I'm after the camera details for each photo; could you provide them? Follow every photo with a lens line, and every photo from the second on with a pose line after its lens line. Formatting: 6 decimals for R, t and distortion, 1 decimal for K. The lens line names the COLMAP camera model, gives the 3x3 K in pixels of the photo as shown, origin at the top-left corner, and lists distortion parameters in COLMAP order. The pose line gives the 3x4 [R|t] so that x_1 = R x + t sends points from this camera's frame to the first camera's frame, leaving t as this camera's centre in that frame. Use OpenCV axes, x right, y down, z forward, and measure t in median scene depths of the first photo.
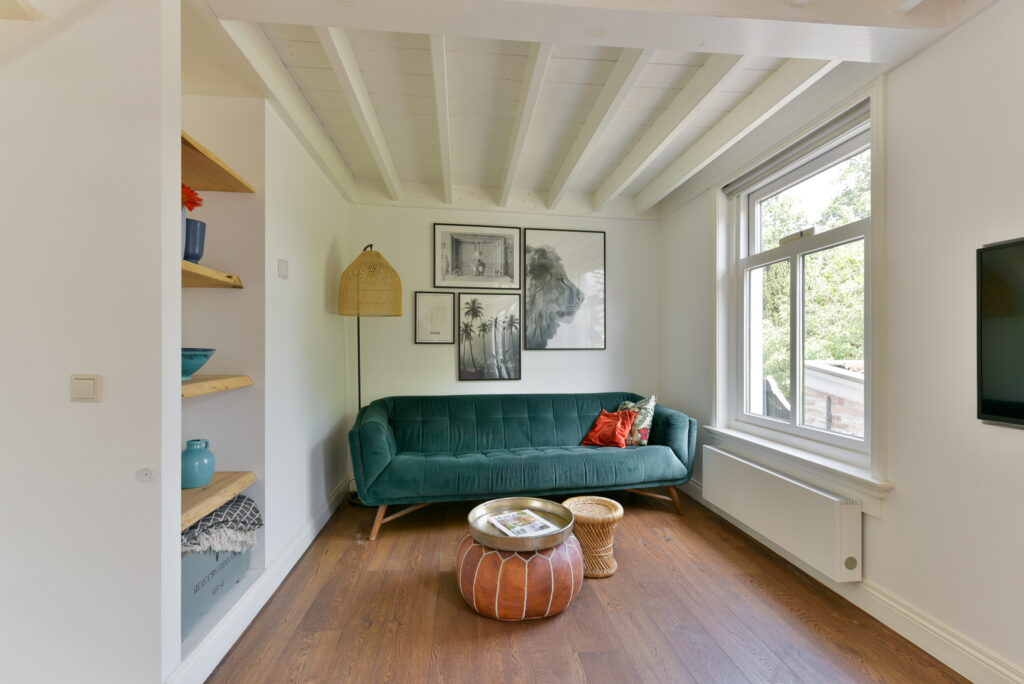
lens RADIAL K [[461.7, 0, 512.9], [0, 461.7, 346.9], [0, 0, 1]] dist [-0.001699, -0.000145]
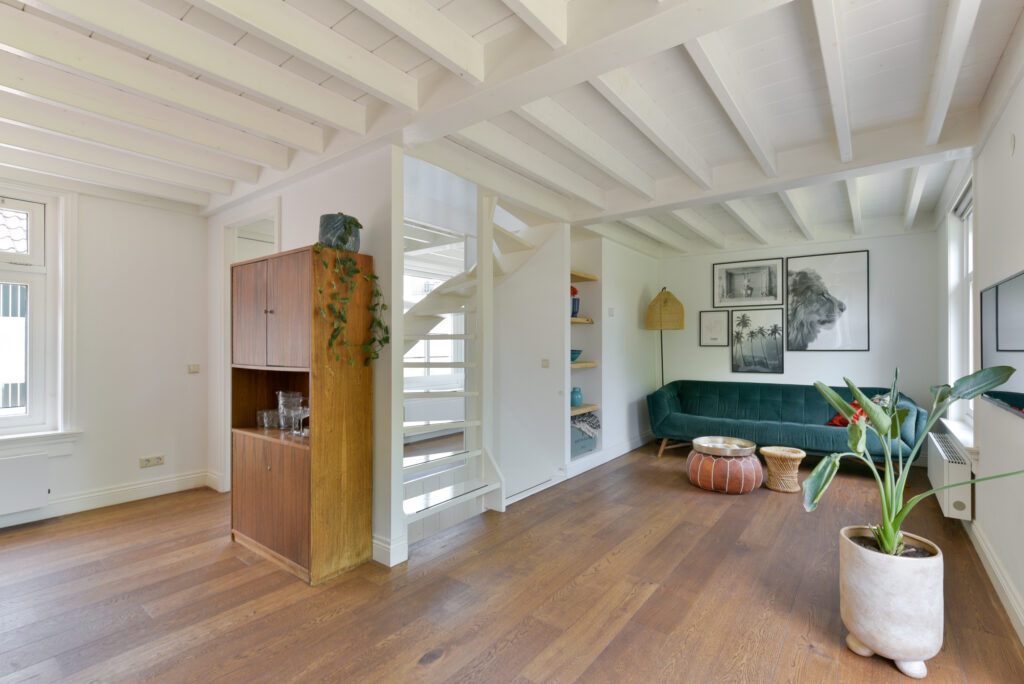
lens RADIAL K [[466.5, 0, 521.4], [0, 466.5, 343.4], [0, 0, 1]] dist [0.005797, -0.000115]
pose [[0.736923, -0.003971, -0.675965, 0.413737], [0.001842, 0.999991, -0.003866, -0.011920], [0.675974, 0.001603, 0.736924, -0.546956]]
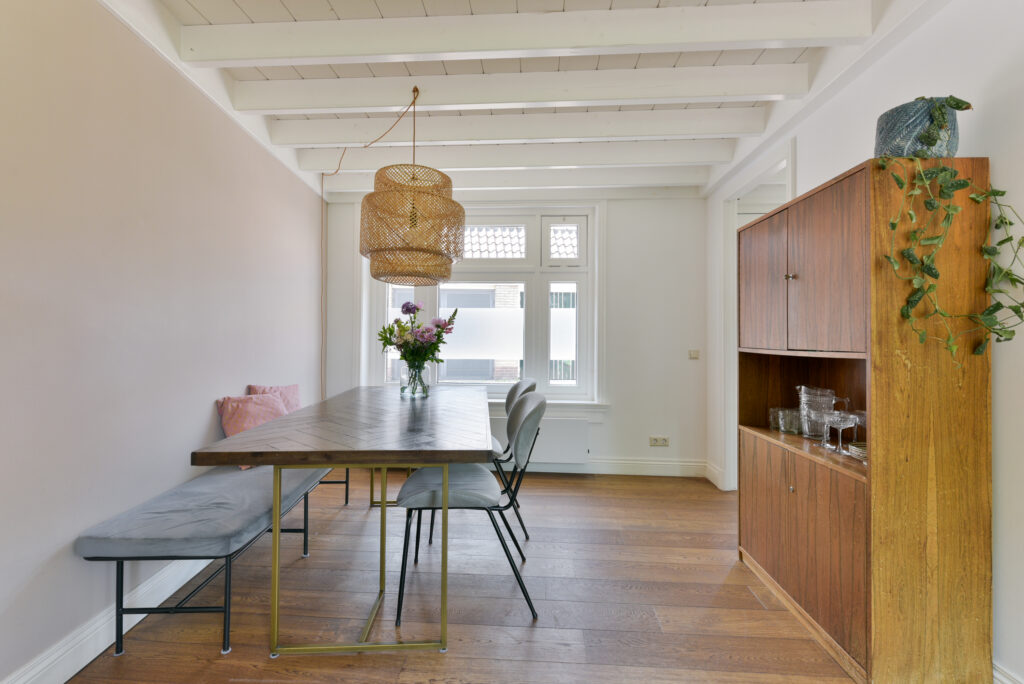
lens RADIAL K [[449.5, 0, 503.9], [0, 449.5, 334.8], [0, 0, 1]] dist [-0.000736, -0.000117]
pose [[-0.167012, -0.010736, -0.985896, 0.202925], [-0.003586, 0.999941, -0.010282, 0.008075], [0.985948, 0.001819, -0.167041, -0.516706]]
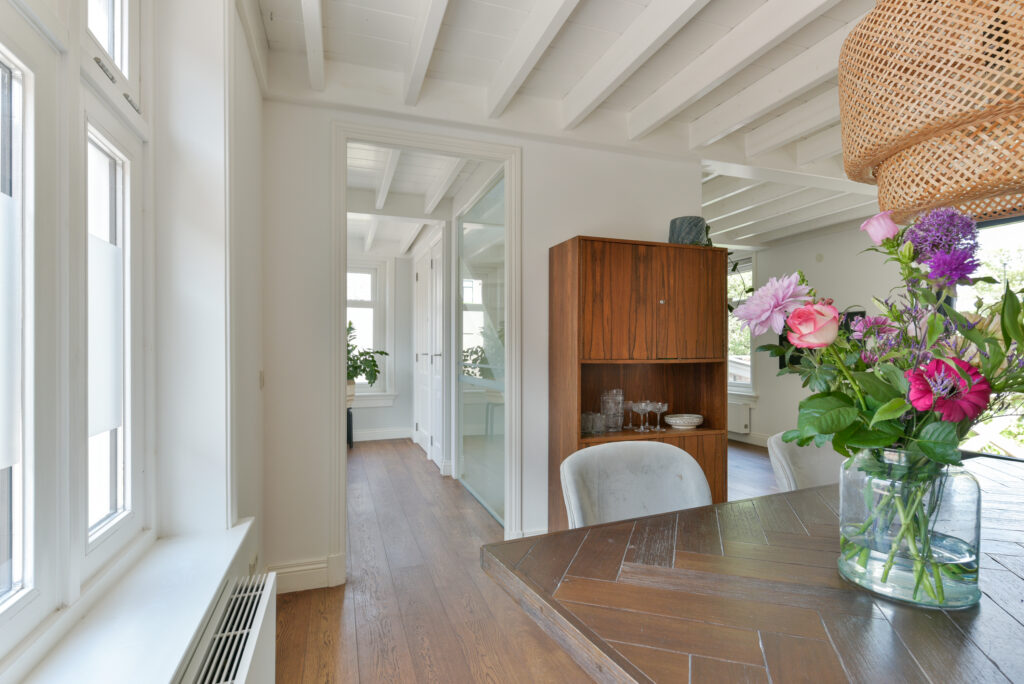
lens RADIAL K [[523.3, 0, 512.0], [0, 523.3, 342.0], [0, 0, 1]] dist [-0.034390, 0.000122]
pose [[0.976326, 0.005721, 0.216229, -0.738509], [-0.003599, 0.999941, -0.010208, 0.003338], [-0.216275, 0.009188, 0.976289, -0.980559]]
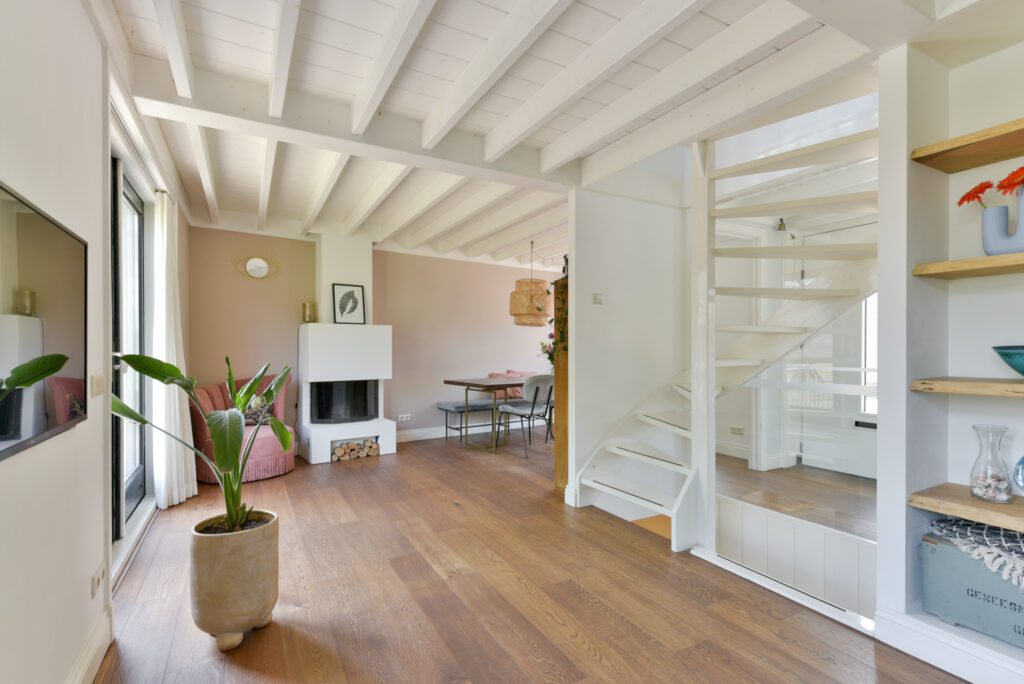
lens RADIAL K [[501.5, 0, 510.8], [0, 501.5, 348.7], [0, 0, 1]] dist [-0.002213, -0.000163]
pose [[-0.924598, 0.002106, -0.380939, 0.290704], [0.002374, 0.999997, -0.000233, 0.003398], [0.380937, -0.001120, -0.924600, 0.746404]]
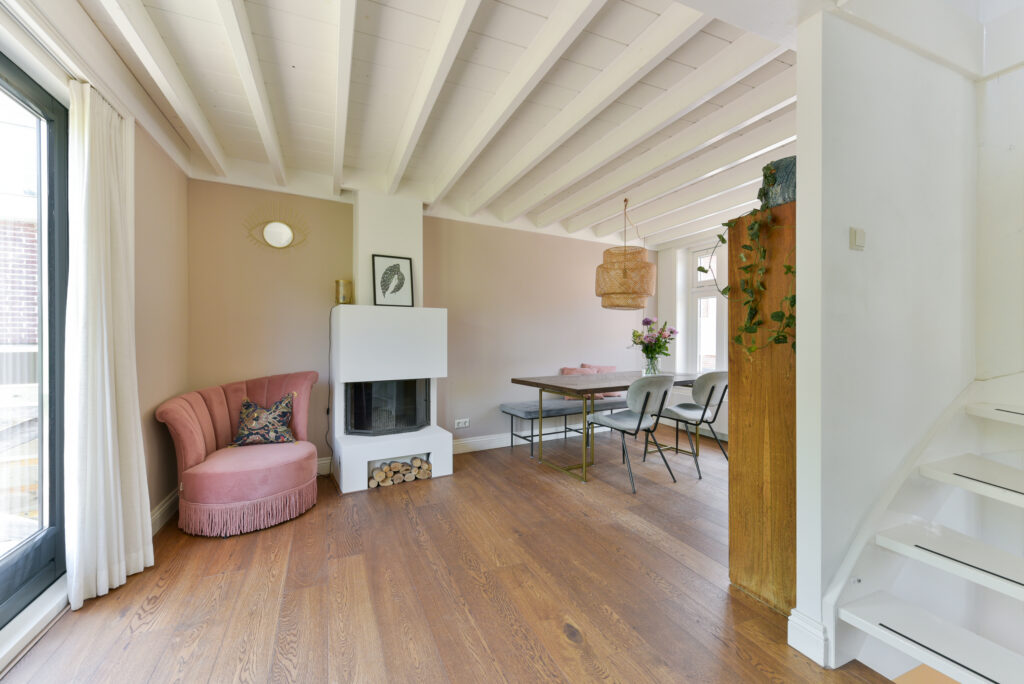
lens RADIAL K [[414.5, 0, 492.5], [0, 414.5, 338.9], [0, 0, 1]] dist [0.000447, -0.000022]
pose [[-0.962072, 0.002221, -0.272787, 0.207540], [0.002065, 0.999998, 0.000857, 0.002297], [0.272788, 0.000261, -0.962074, 0.165186]]
